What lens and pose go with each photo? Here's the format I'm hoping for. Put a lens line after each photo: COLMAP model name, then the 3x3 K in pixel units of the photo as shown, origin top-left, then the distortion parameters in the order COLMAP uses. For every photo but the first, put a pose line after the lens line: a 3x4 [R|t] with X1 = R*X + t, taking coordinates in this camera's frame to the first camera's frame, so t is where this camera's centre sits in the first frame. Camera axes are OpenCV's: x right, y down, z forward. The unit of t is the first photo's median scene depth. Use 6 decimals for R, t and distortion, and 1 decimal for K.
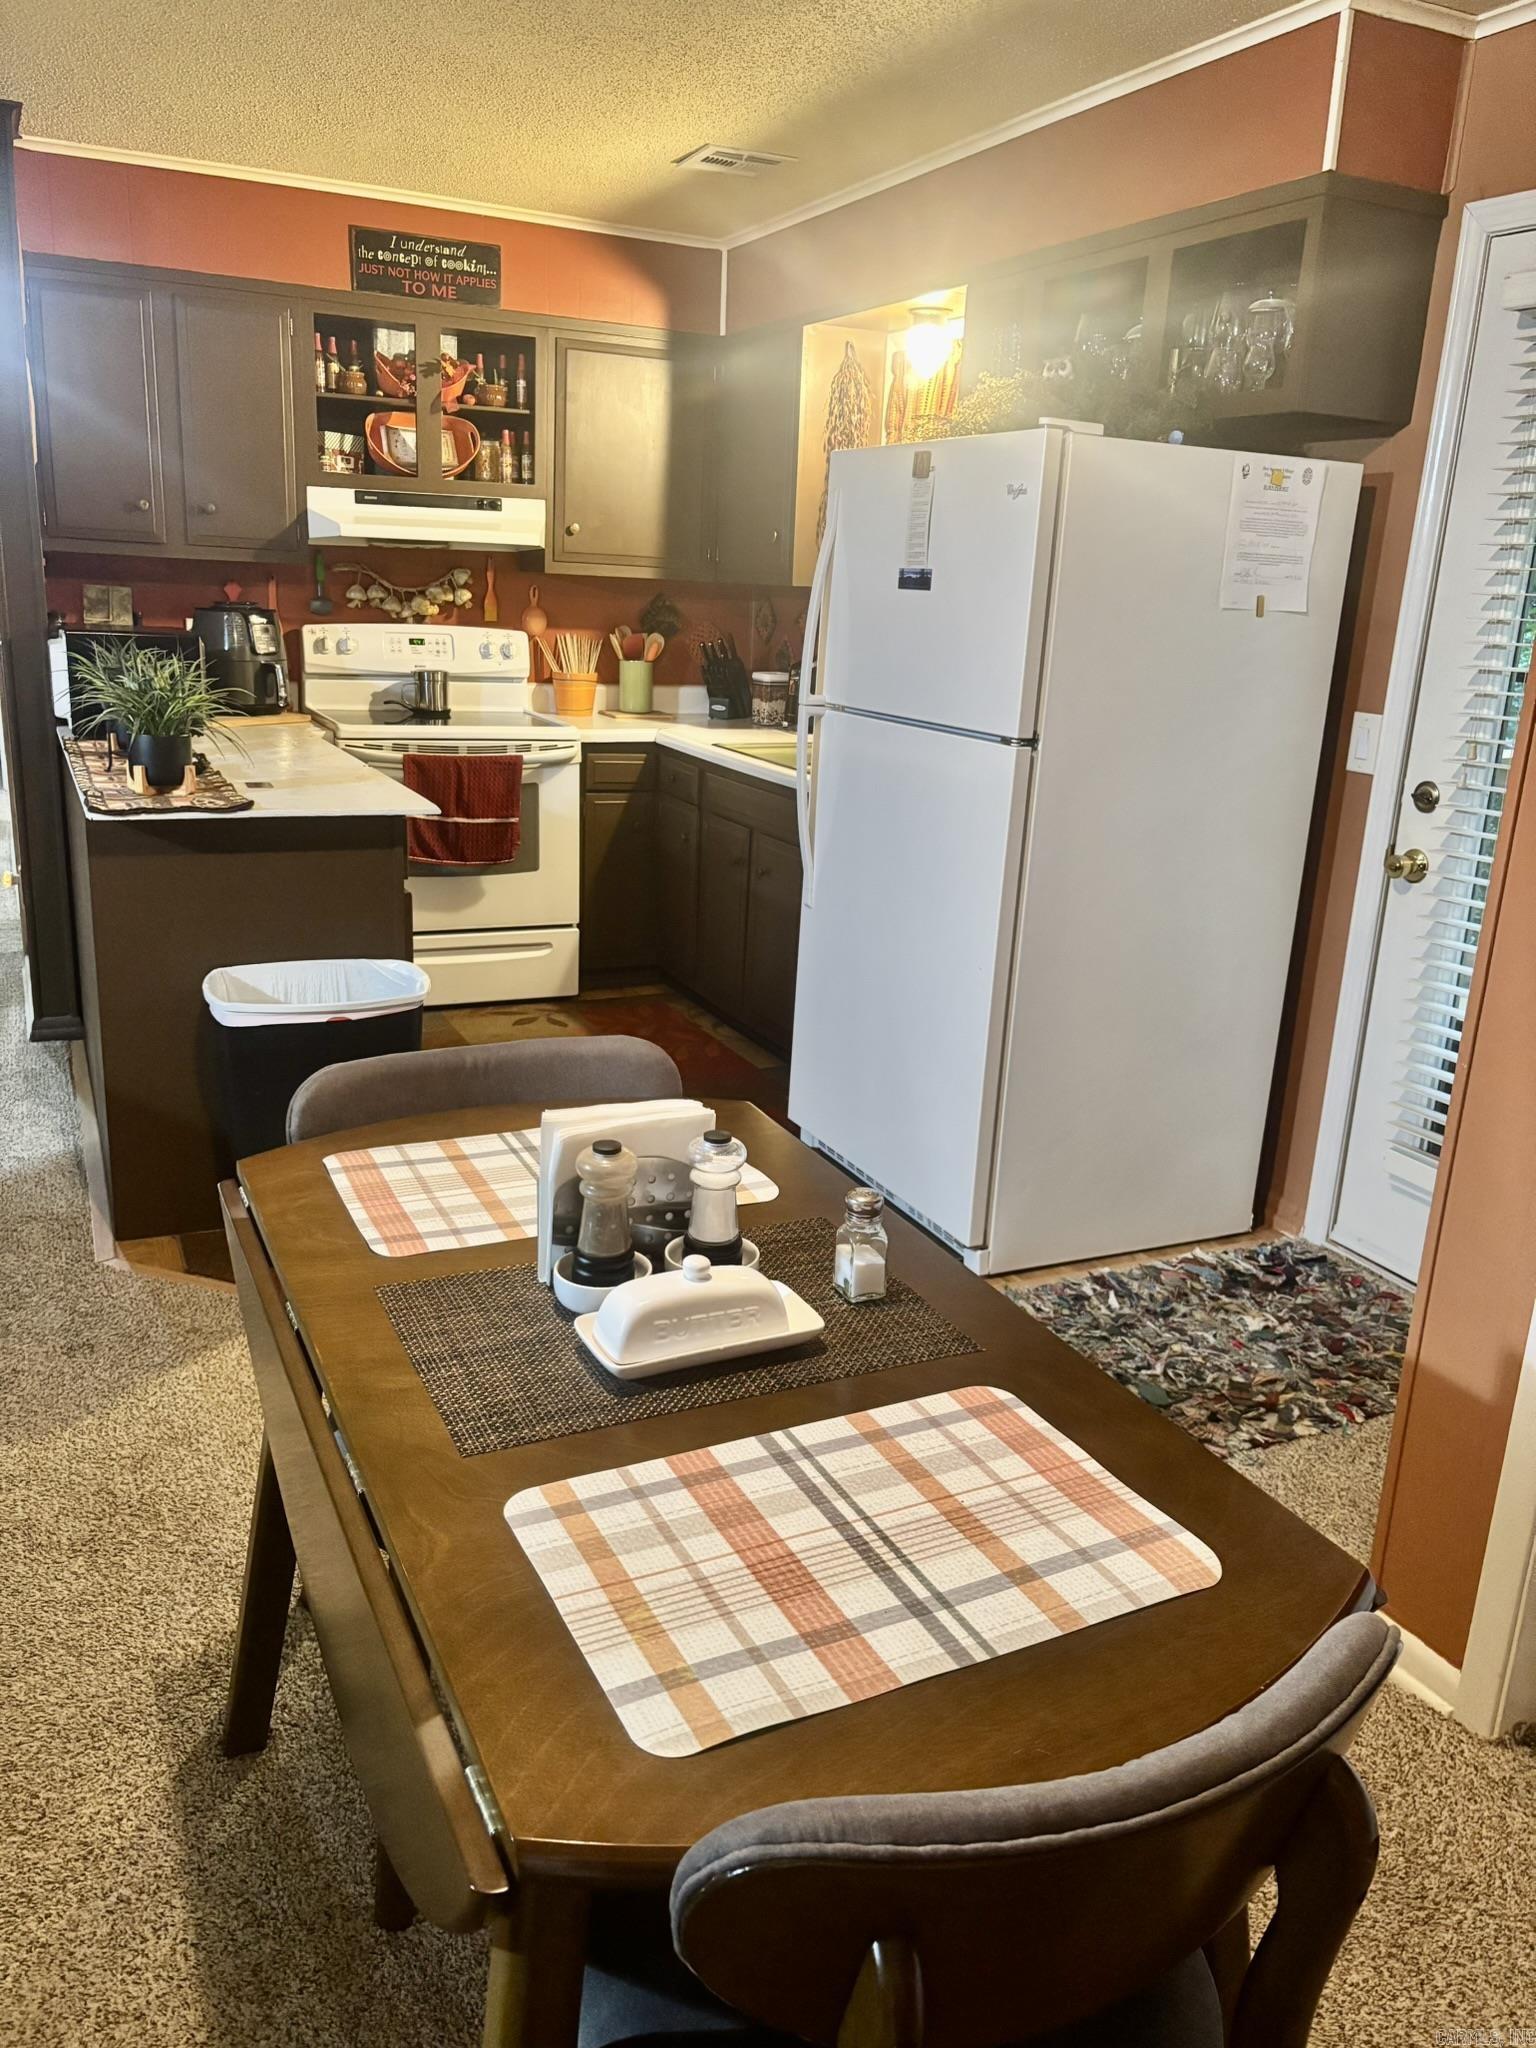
lens RADIAL K [[1542.8, 0, 768.0], [0, 1542.8, 1024.0], [0, 0, 1]] dist [0.011471, 0.006932]
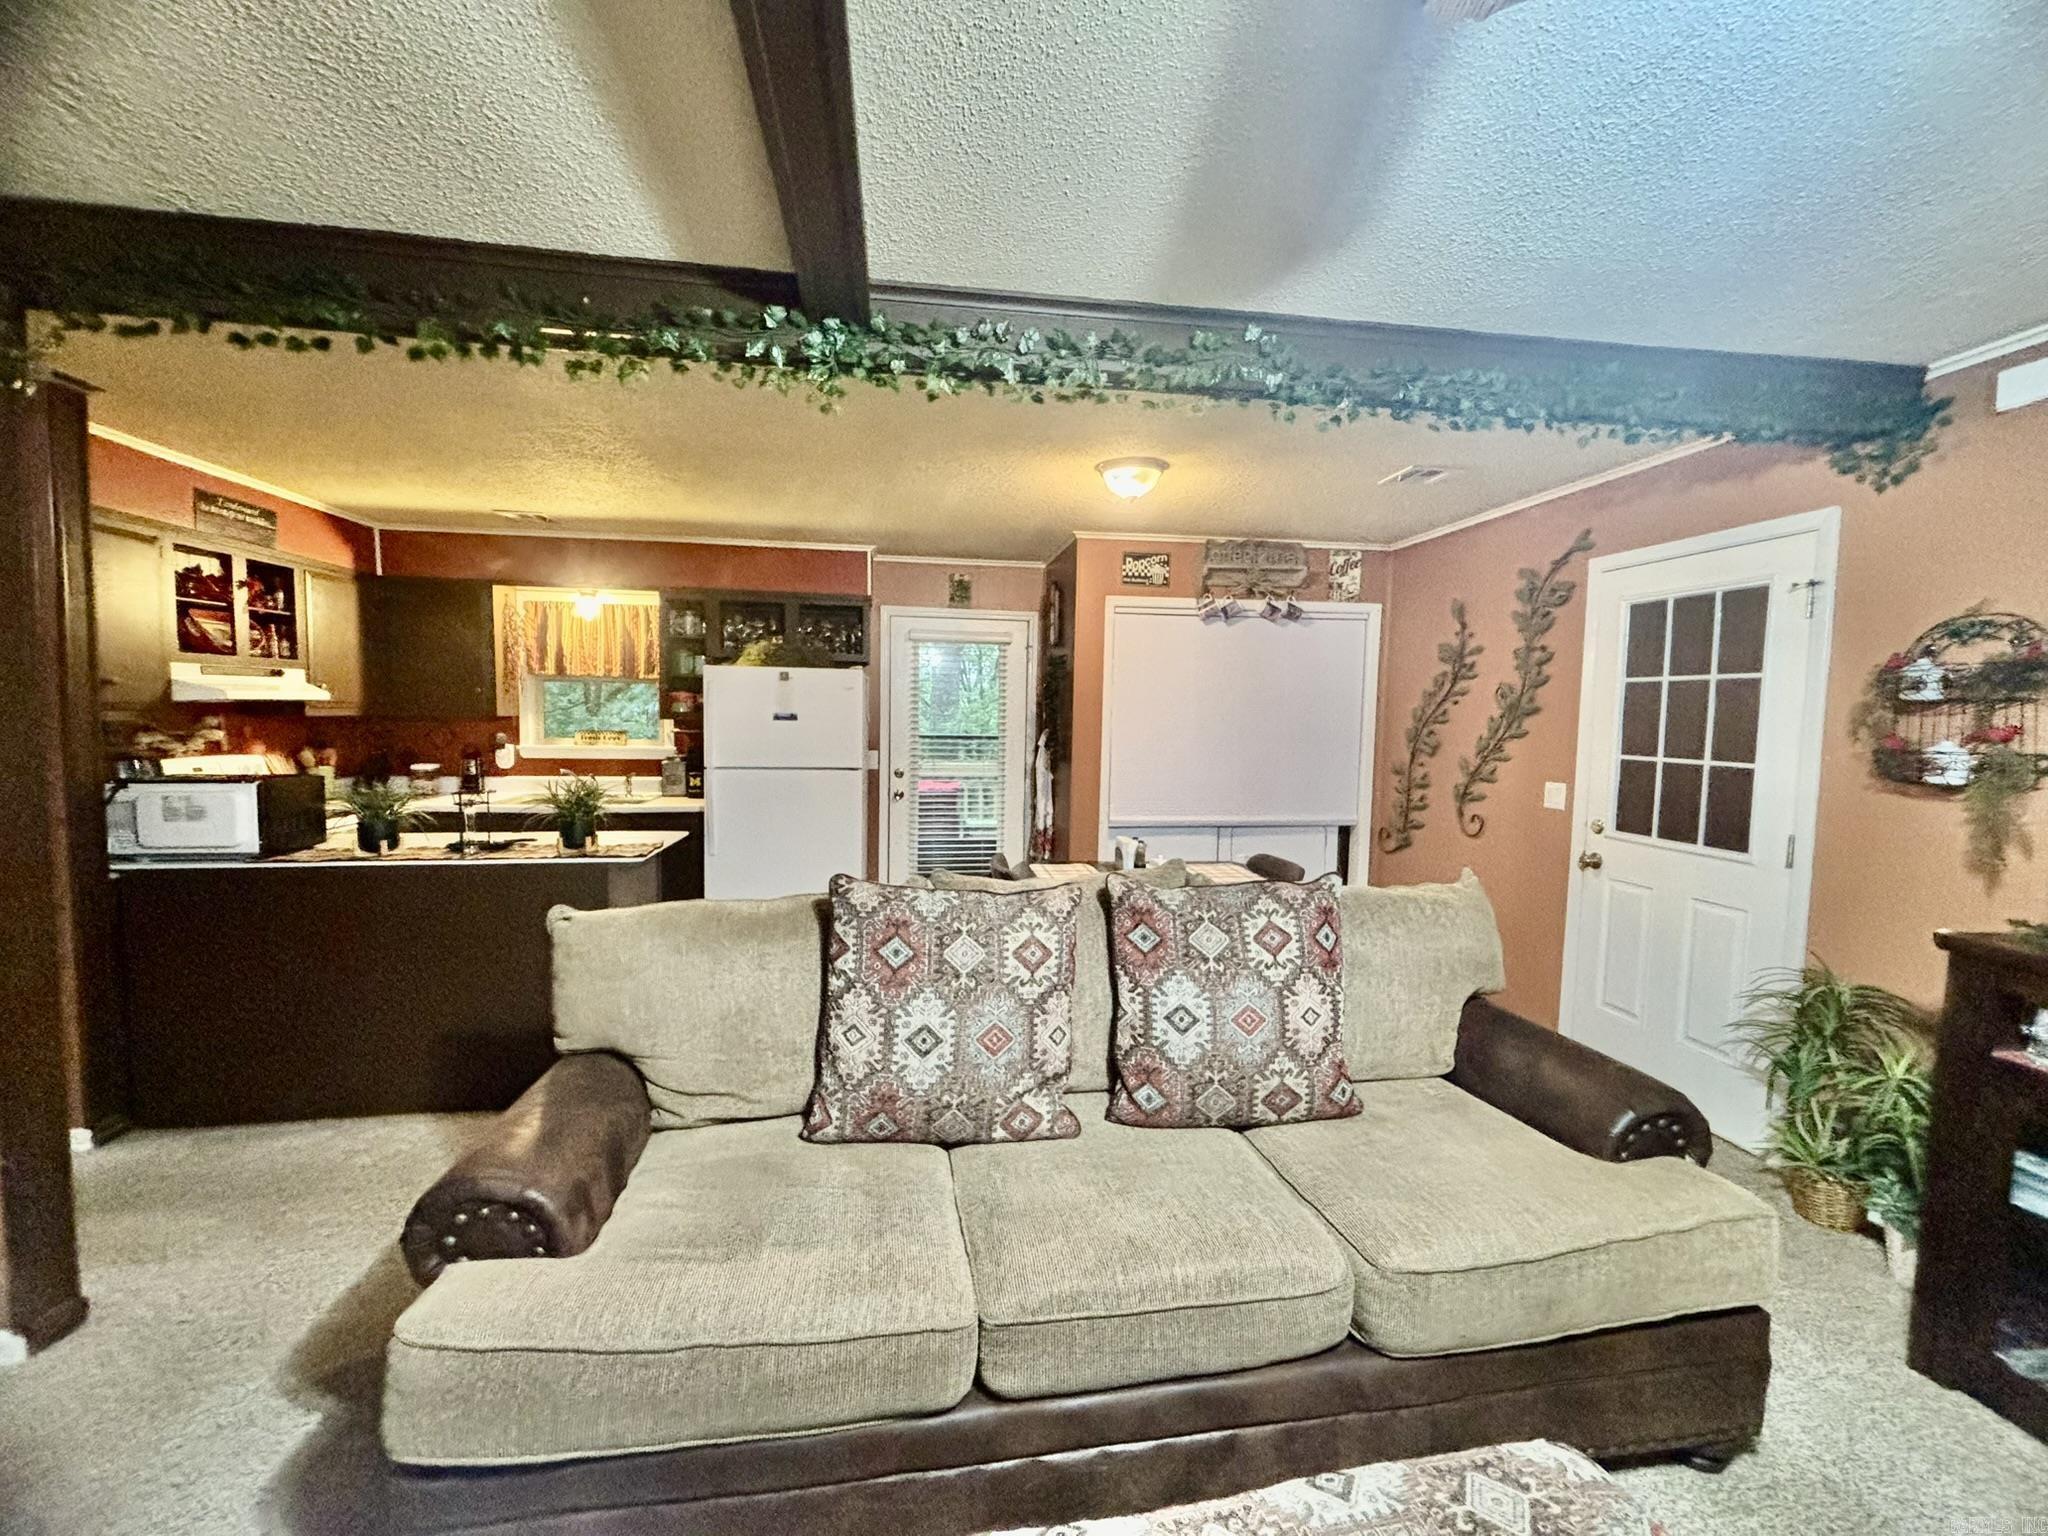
lens RADIAL K [[835.2, 0, 1025.0], [0, 835.2, 766.8], [0, 0, 1]] dist [-0.000344, 0.000160]
pose [[0.300374, -0.107205, 0.947778, -0.742966], [0.261338, 0.964889, 0.026316, -0.087180], [-0.917321, 0.239785, 0.317844, 0.119796]]
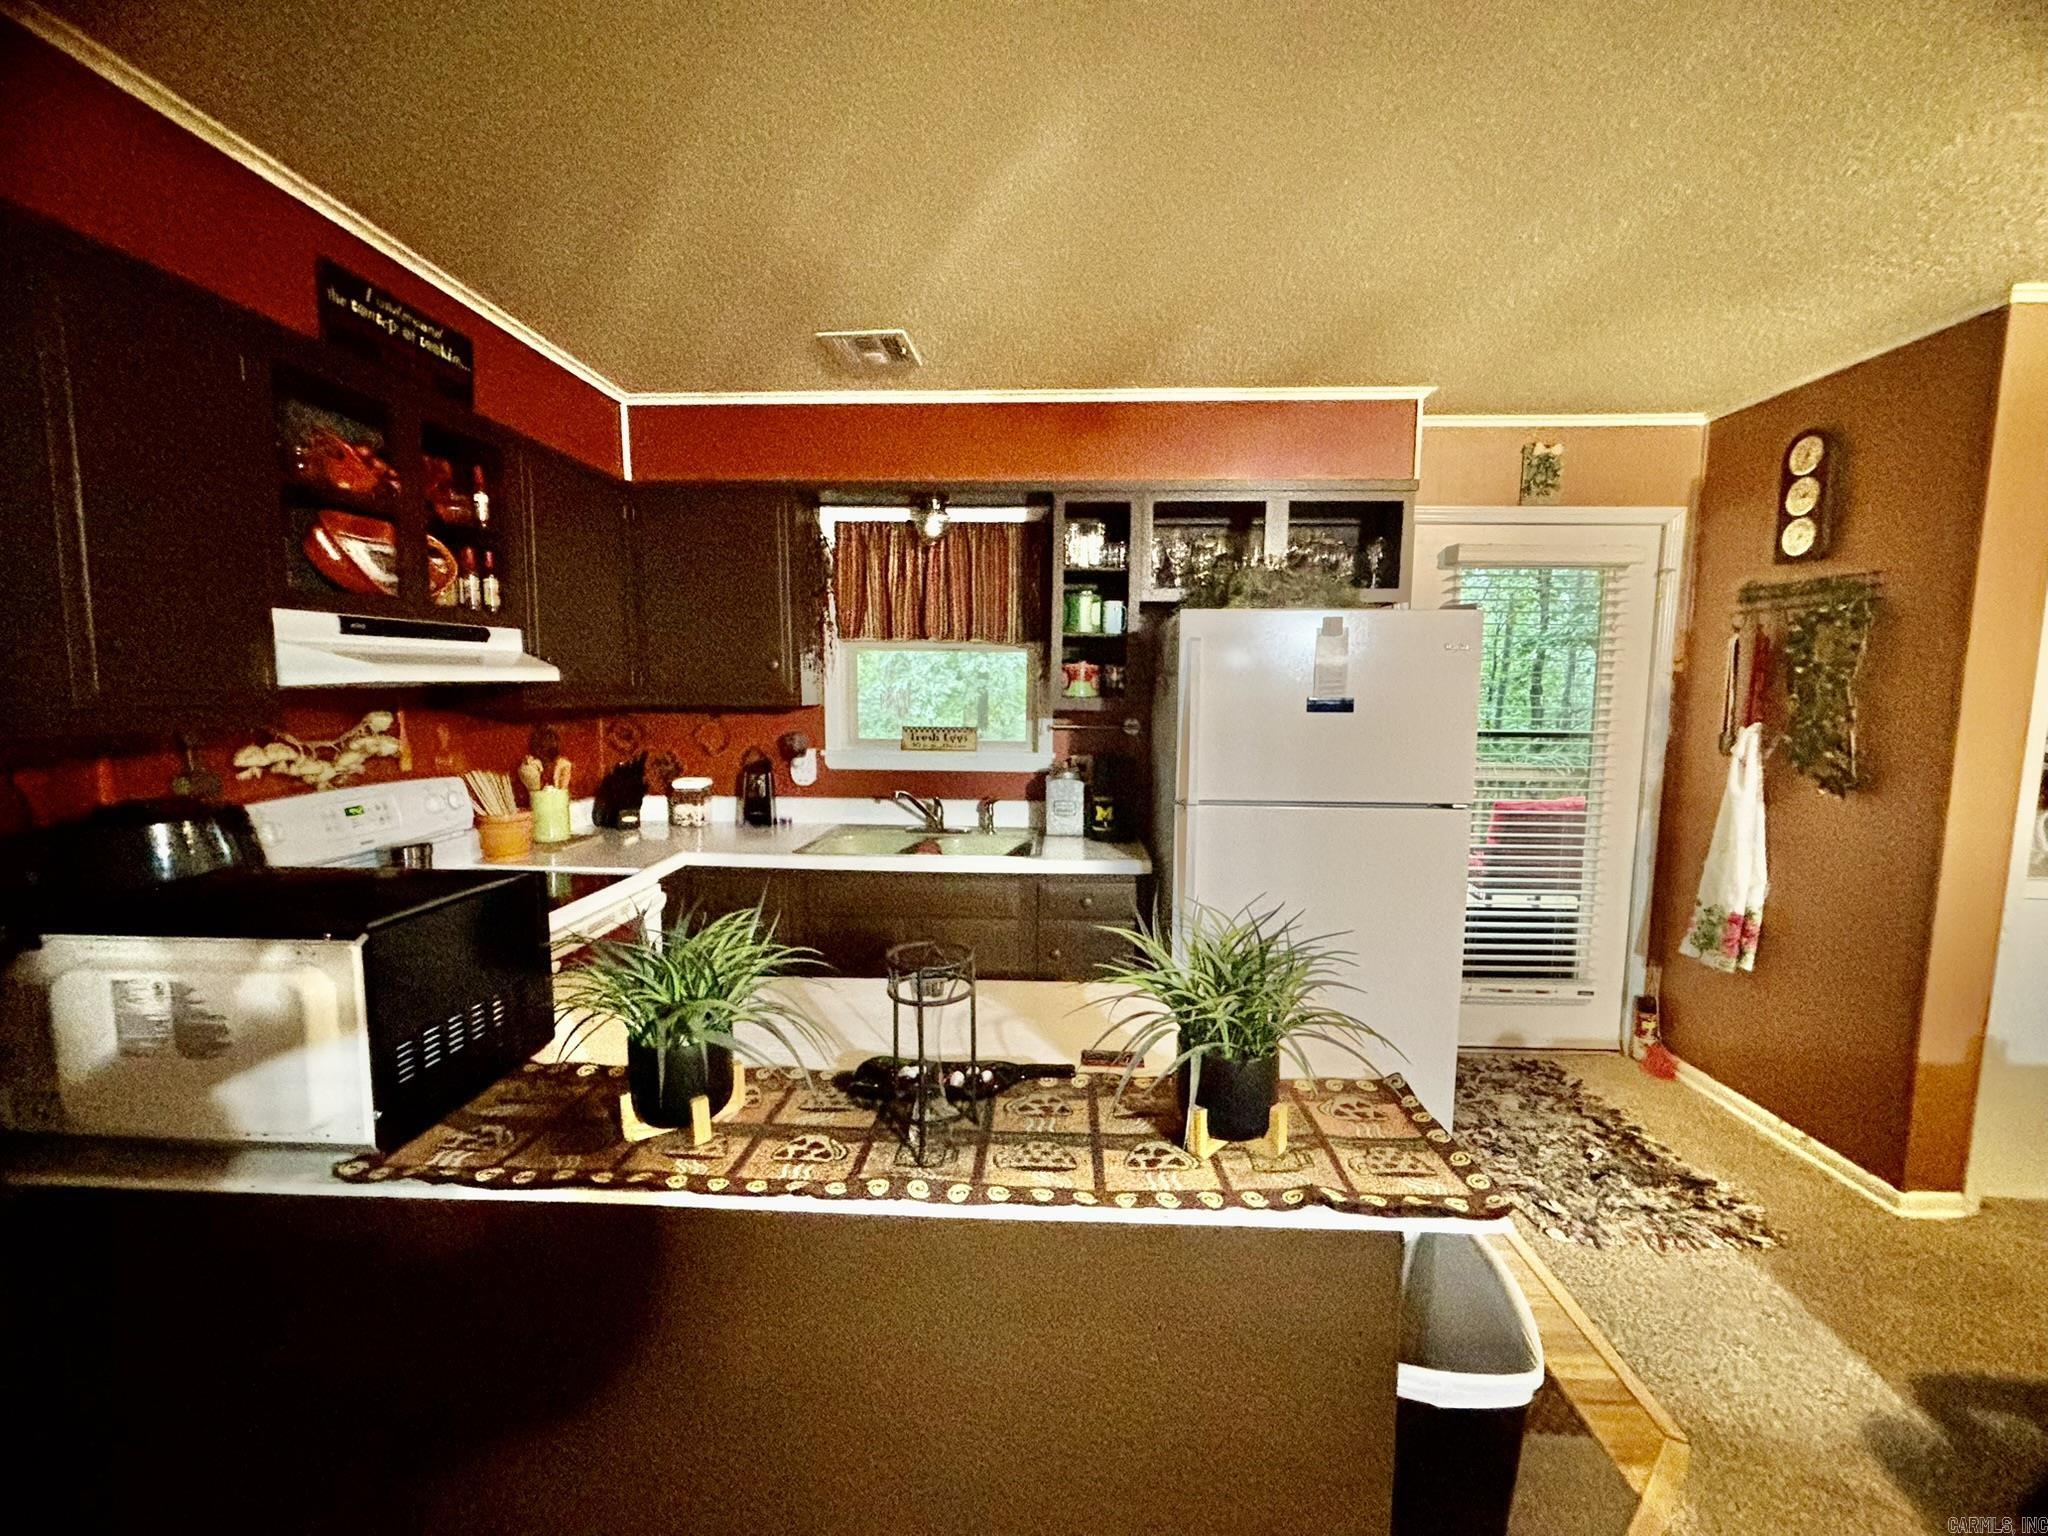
lens RADIAL K [[835.2, 0, 1025.0], [0, 835.2, 766.8], [0, 0, 1]] dist [-0.000344, 0.000160]
pose [[0.475444, -0.129978, 0.870091, -0.446627], [0.257587, 0.966248, 0.003589, -0.198349], [-0.841191, 0.222418, 0.492877, 0.562694]]
